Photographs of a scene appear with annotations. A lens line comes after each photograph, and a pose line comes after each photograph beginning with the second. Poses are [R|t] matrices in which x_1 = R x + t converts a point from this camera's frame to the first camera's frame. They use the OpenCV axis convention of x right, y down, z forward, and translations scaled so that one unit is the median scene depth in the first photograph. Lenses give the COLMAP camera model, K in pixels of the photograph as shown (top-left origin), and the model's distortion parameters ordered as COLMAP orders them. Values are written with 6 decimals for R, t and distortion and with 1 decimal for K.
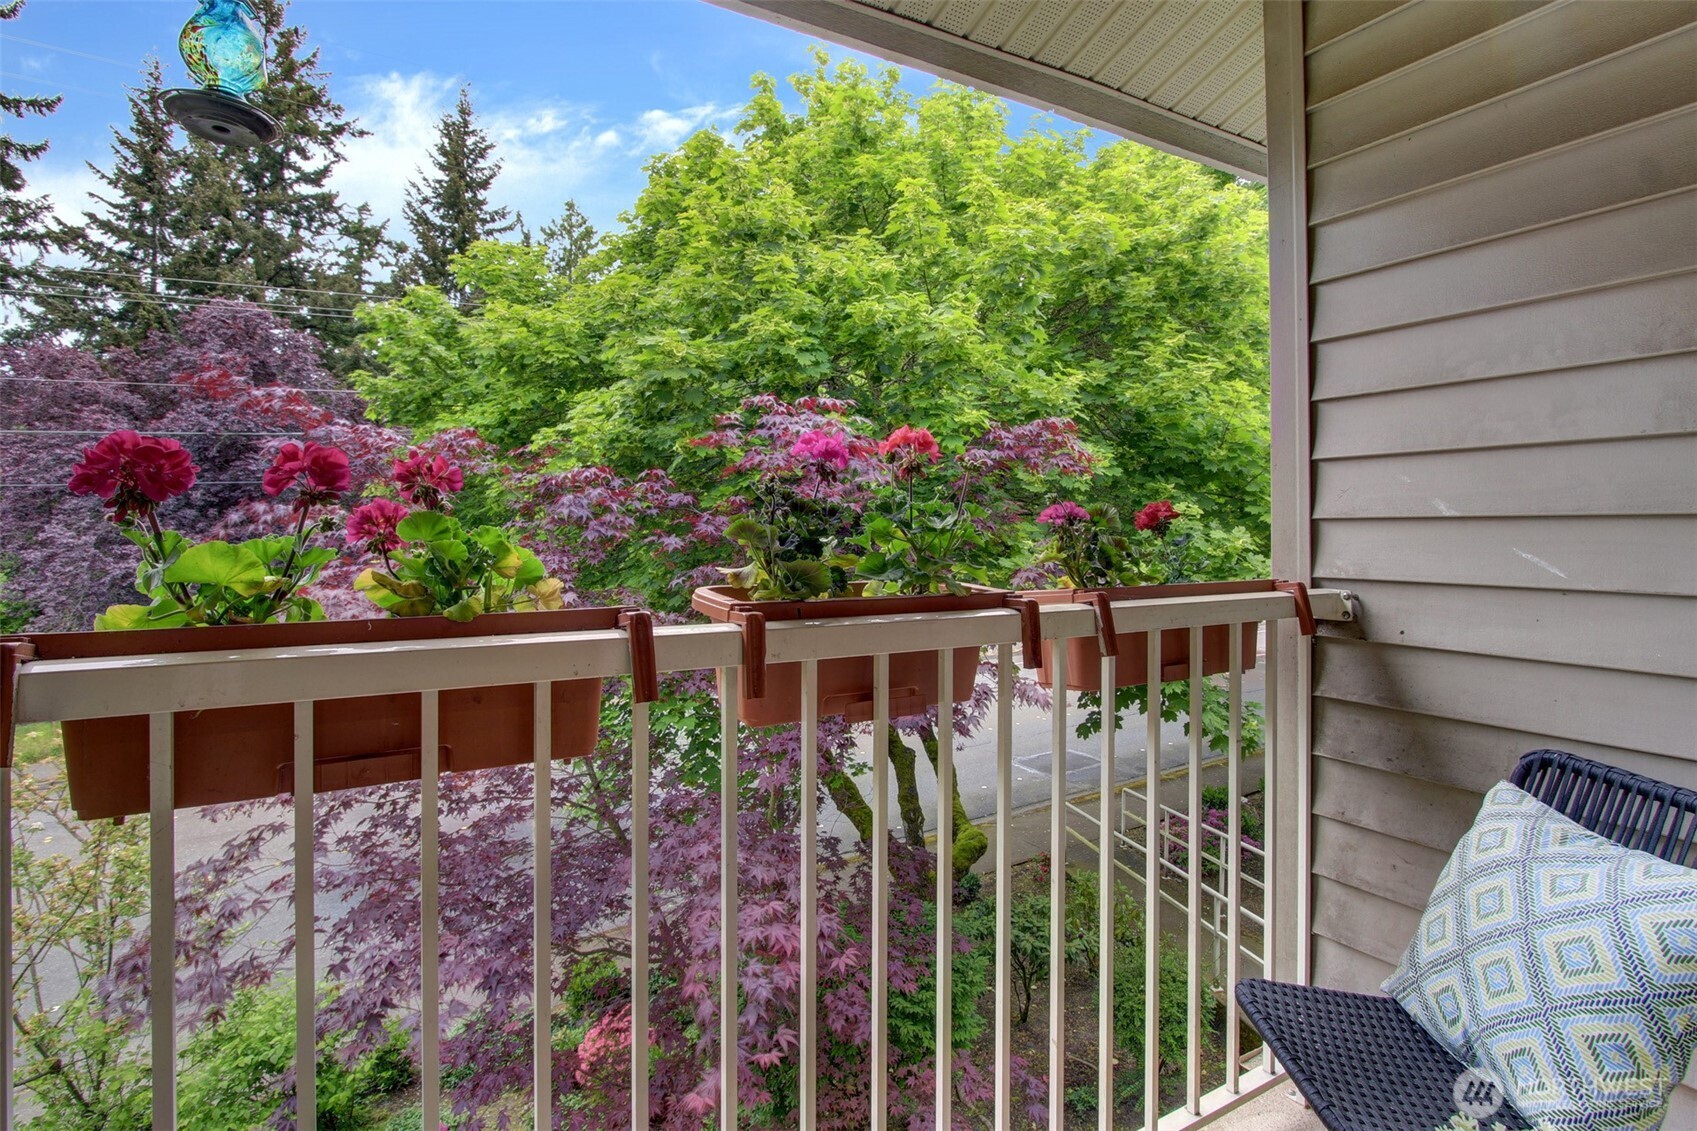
lens RADIAL K [[831.3, 0, 849.1], [0, 831.3, 520.4], [0, 0, 1]] dist [-0.020471, 0.001611]
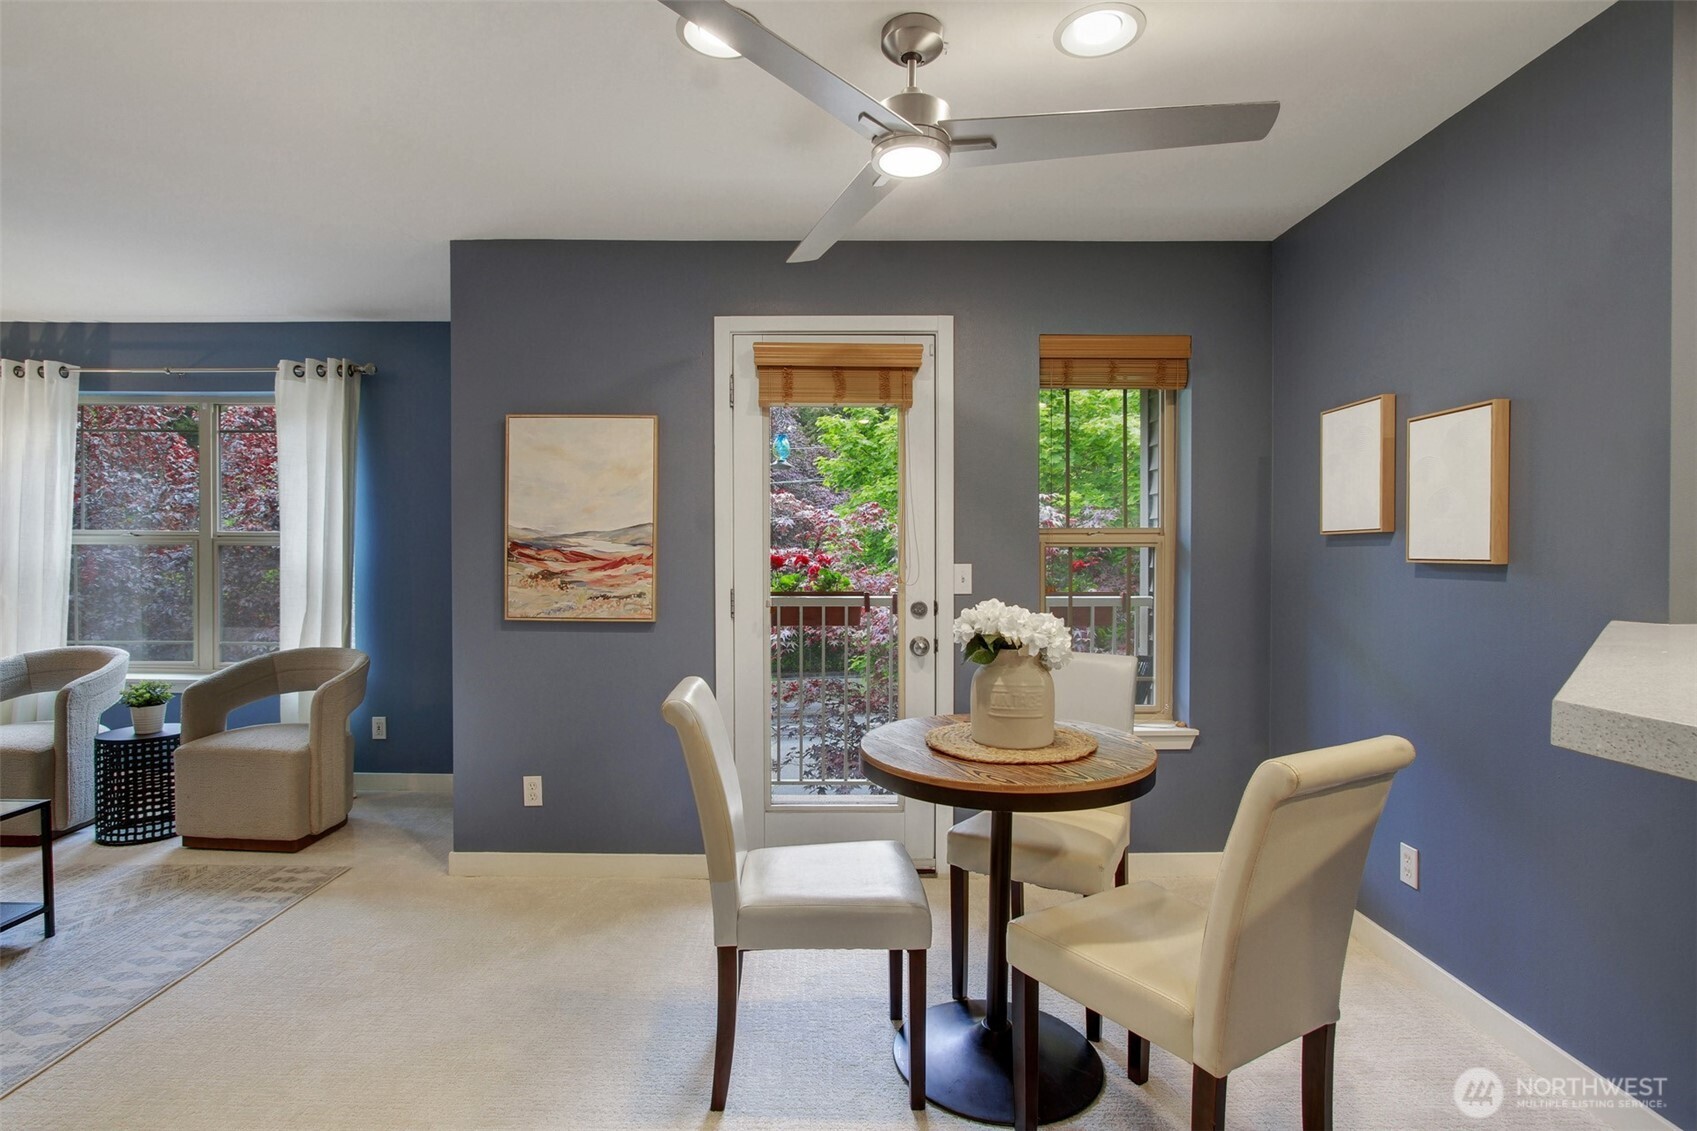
lens RADIAL K [[831.3, 0, 841.6], [0, 831.3, 582.9], [0, 0, 1]] dist [-0.020471, 0.001611]
pose [[0.869910, 0.022056, -0.492716, 0.324707], [0.002005, 0.998833, 0.048252, -0.027197], [0.493206, -0.042962, 0.868851, -0.520040]]
